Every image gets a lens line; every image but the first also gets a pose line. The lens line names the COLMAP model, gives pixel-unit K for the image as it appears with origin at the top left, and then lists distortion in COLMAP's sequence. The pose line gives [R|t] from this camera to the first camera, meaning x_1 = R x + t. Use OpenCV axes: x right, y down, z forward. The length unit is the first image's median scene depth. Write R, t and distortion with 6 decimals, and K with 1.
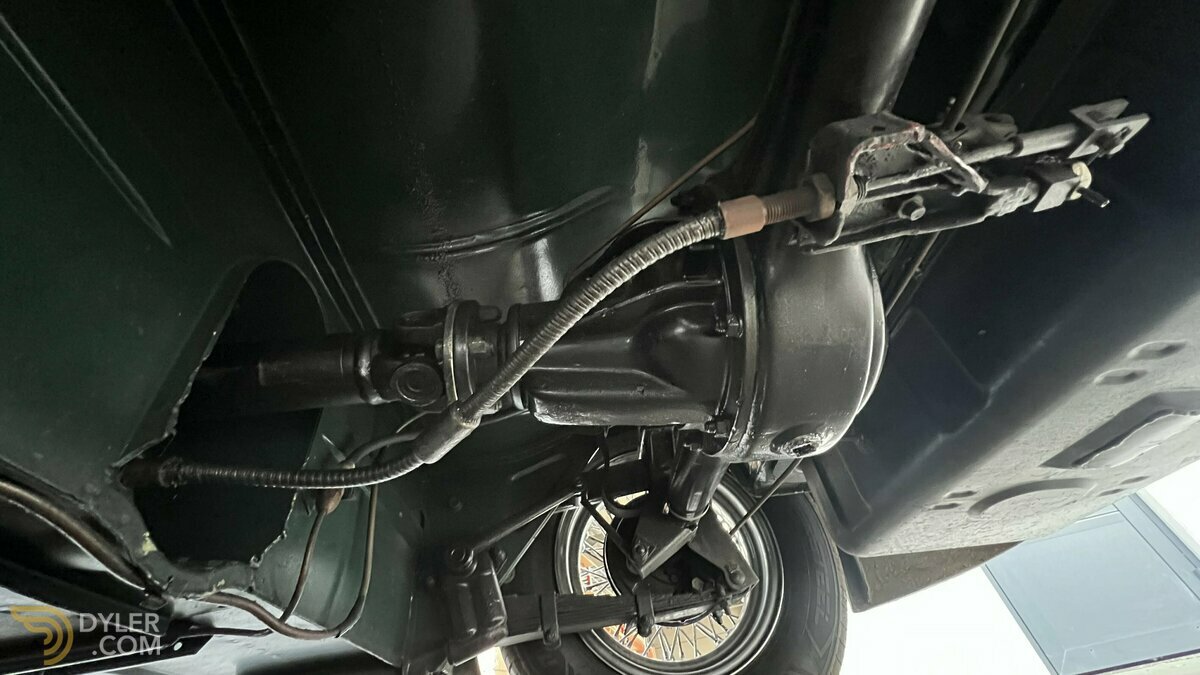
lens RADIAL K [[474.7, 0, 600.4], [0, 474.7, 330.9], [0, 0, 1]] dist [-0.023053, 0.000232]
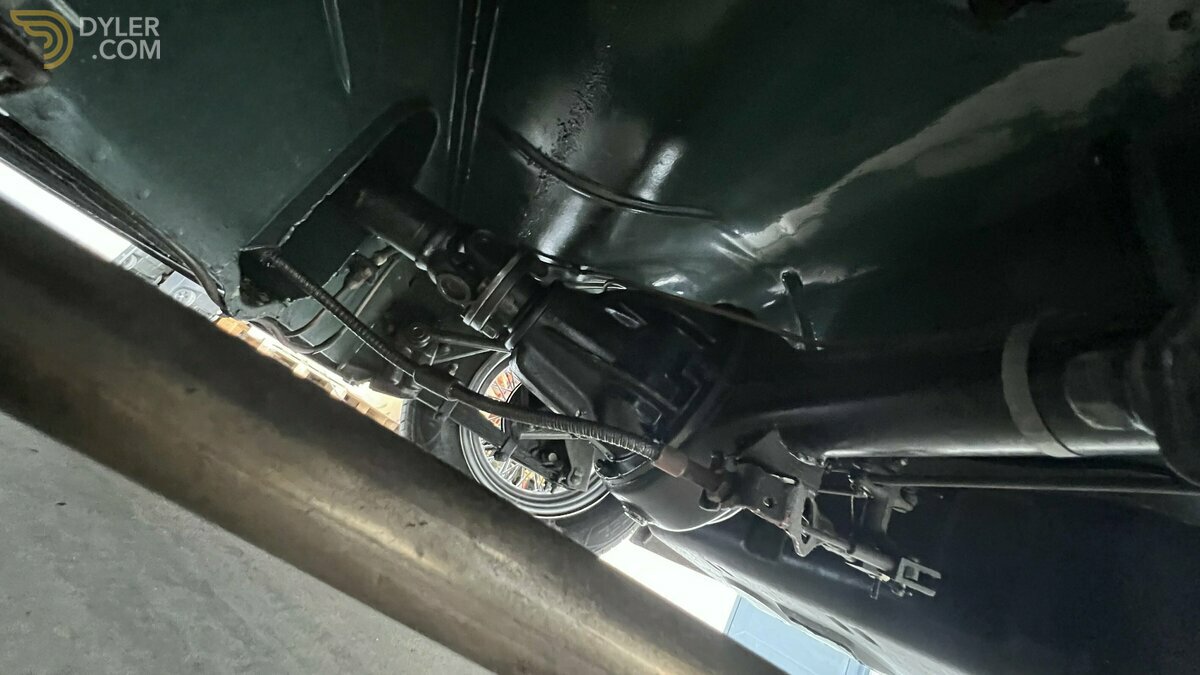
lens RADIAL K [[474.7, 0, 600.4], [0, 474.7, 330.9], [0, 0, 1]] dist [-0.023053, 0.000232]
pose [[0.732045, 0.671560, 0.114533, -0.087101], [-0.661783, 0.661090, 0.353558, -0.259503], [0.161719, -0.334616, 0.928374, -0.072923]]
